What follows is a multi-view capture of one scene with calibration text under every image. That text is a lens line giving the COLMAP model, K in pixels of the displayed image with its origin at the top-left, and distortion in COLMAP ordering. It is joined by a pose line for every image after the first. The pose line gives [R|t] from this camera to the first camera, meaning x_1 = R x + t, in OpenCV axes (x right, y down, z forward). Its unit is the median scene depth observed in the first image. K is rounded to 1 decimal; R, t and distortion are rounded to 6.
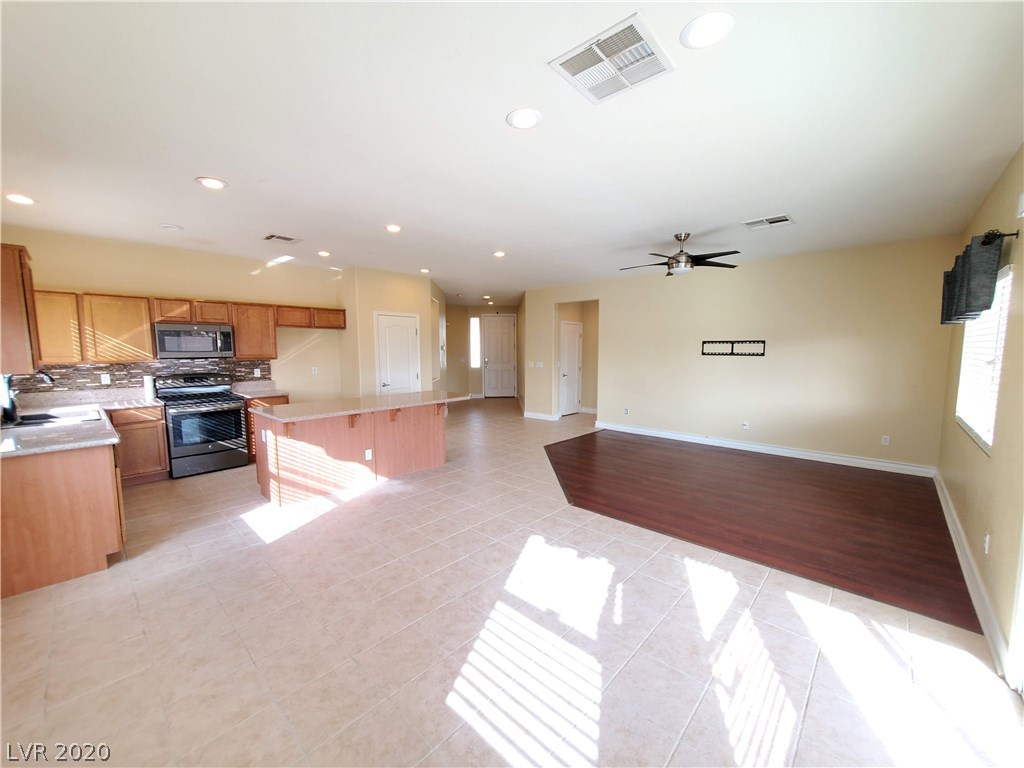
lens RADIAL K [[404.3, 0, 512.1], [0, 404.3, 388.0], [0, 0, 1]] dist [0.008934, -0.001540]
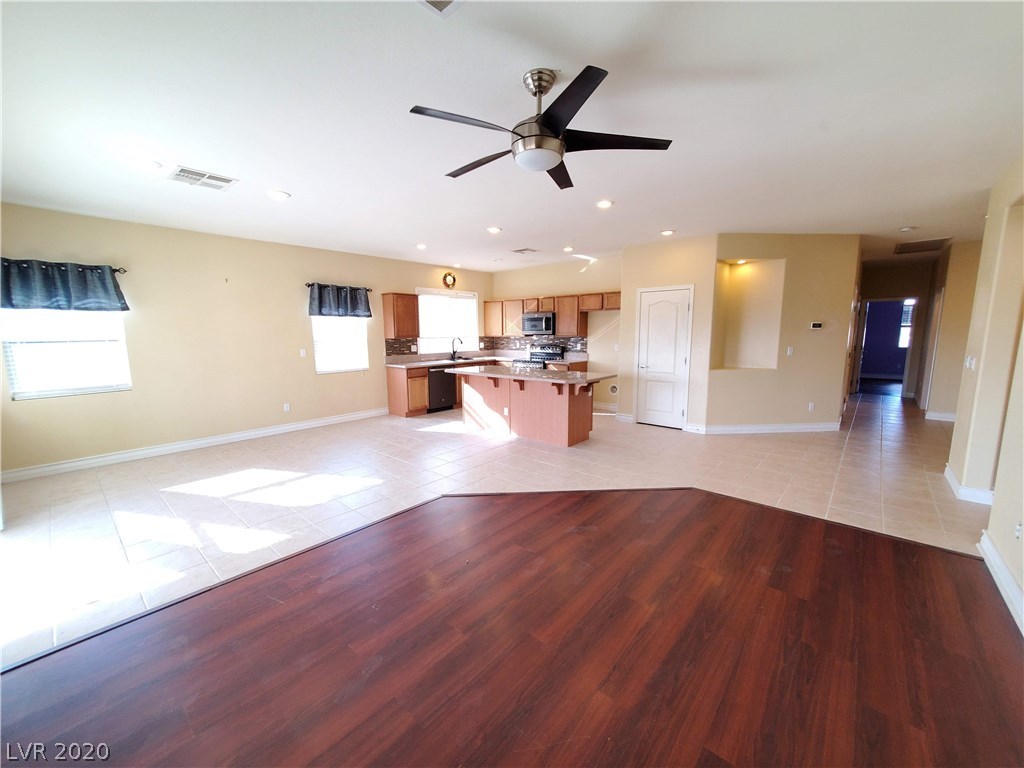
lens RADIAL K [[404.3, 0, 512.3], [0, 404.3, 387.0], [0, 0, 1]] dist [0.008934, -0.001540]
pose [[0.023335, 0.143278, -0.989407, 0.796704], [-0.091469, 0.985832, 0.140603, -0.083170], [0.995534, 0.087220, 0.036110, 0.846256]]
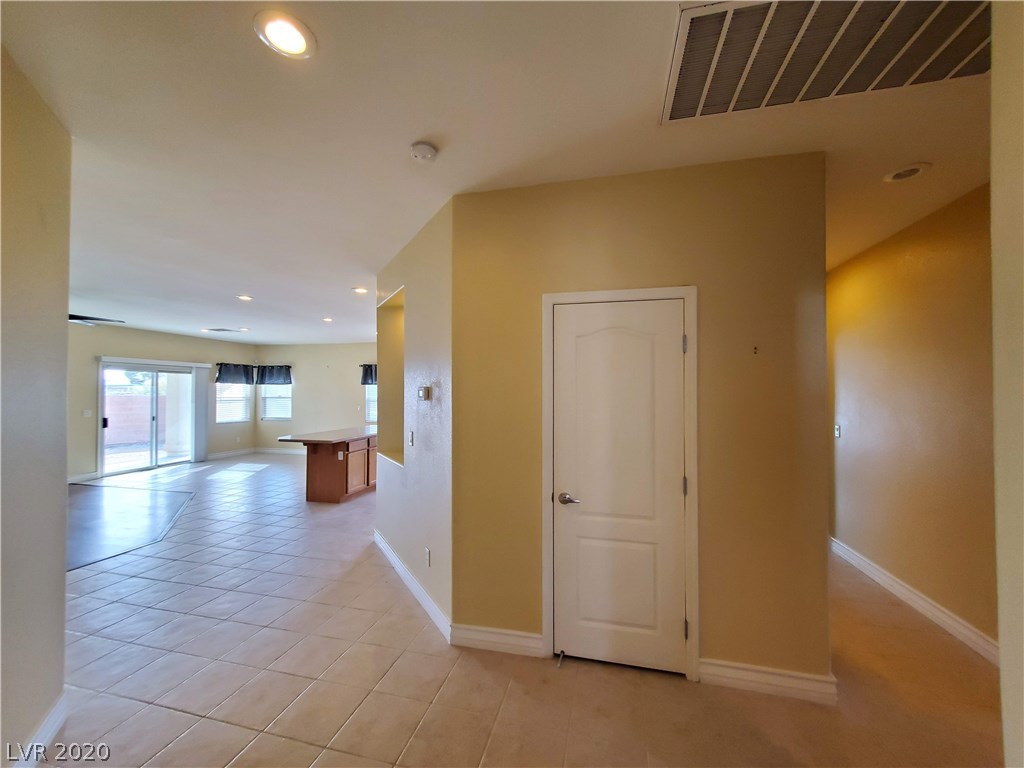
lens RADIAL K [[404.3, 0, 513.2], [0, 404.3, 388.1], [0, 0, 1]] dist [0.008934, -0.001540]
pose [[-0.869728, -0.000820, -0.493530, -0.110746], [-0.050644, 0.994868, 0.087594, -0.254001], [0.490926, 0.101177, -0.865306, 2.254324]]
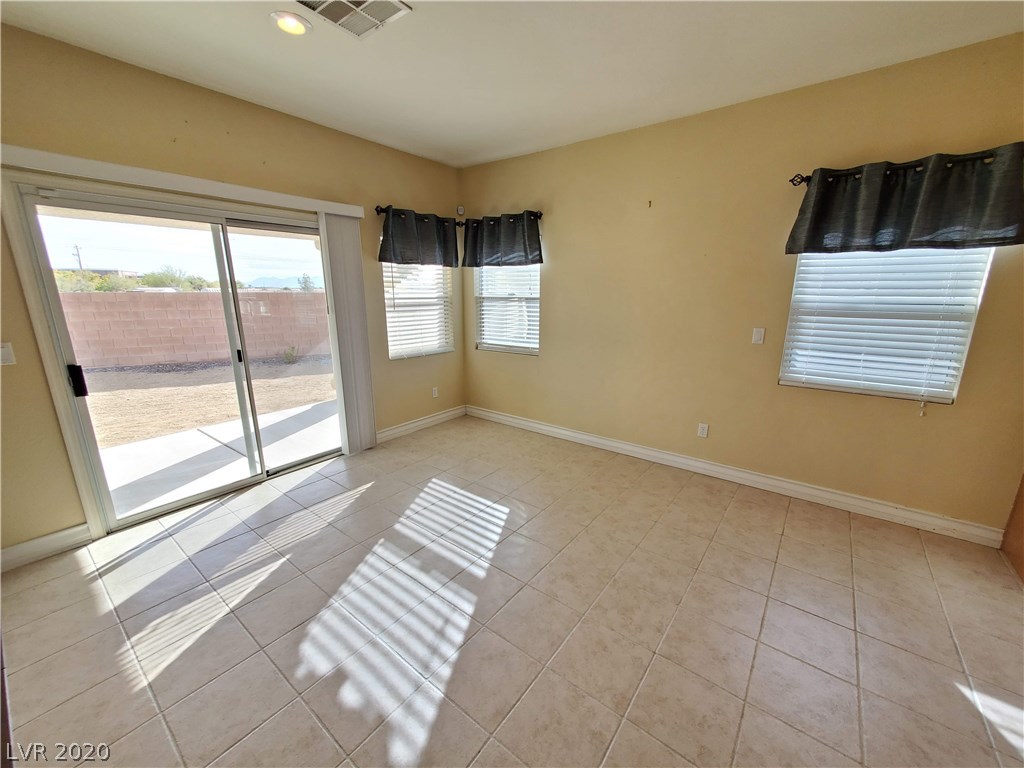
lens RADIAL K [[404.3, 0, 509.3], [0, 404.3, 386.0], [0, 0, 1]] dist [0.008934, -0.001540]
pose [[-0.996234, 0.027974, -0.082066, -0.016171], [-0.000939, 0.942983, 0.332838, -0.081910], [0.086697, 0.331662, -0.939406, 0.804633]]
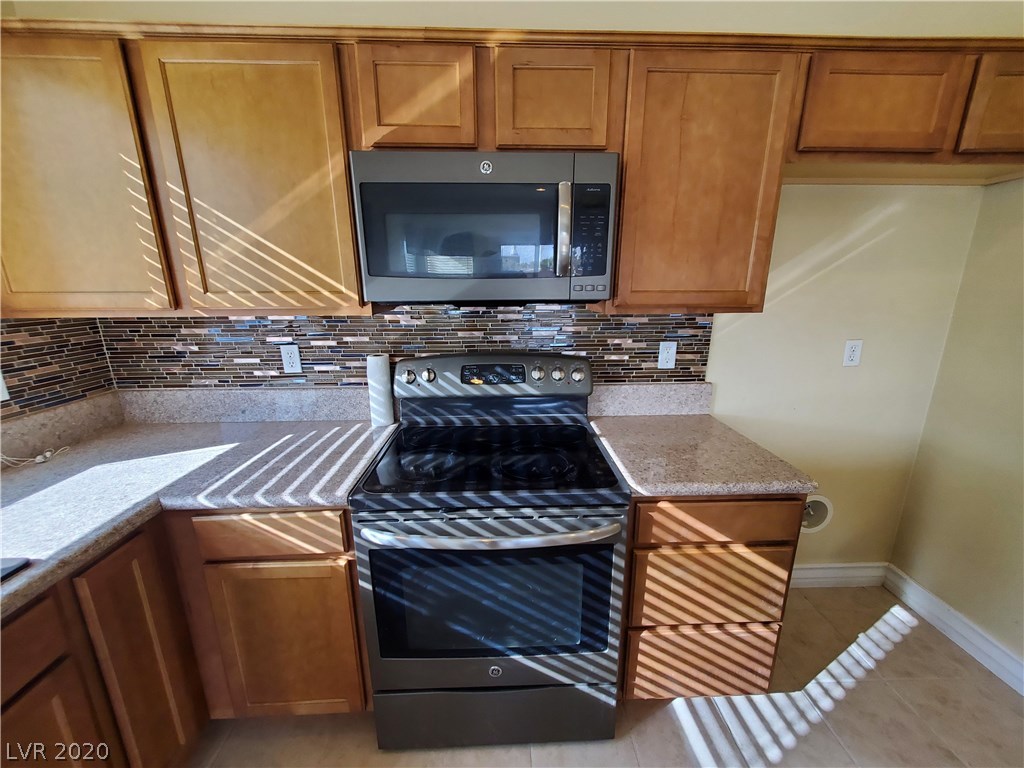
lens RADIAL K [[404.3, 0, 512.9], [0, 404.3, 388.7], [0, 0, 1]] dist [0.008934, -0.001540]
pose [[0.706150, 0.177749, -0.685389, -0.571284], [-0.068754, 0.980617, 0.183477, -0.067316], [0.704716, -0.082439, 0.704683, 0.813518]]
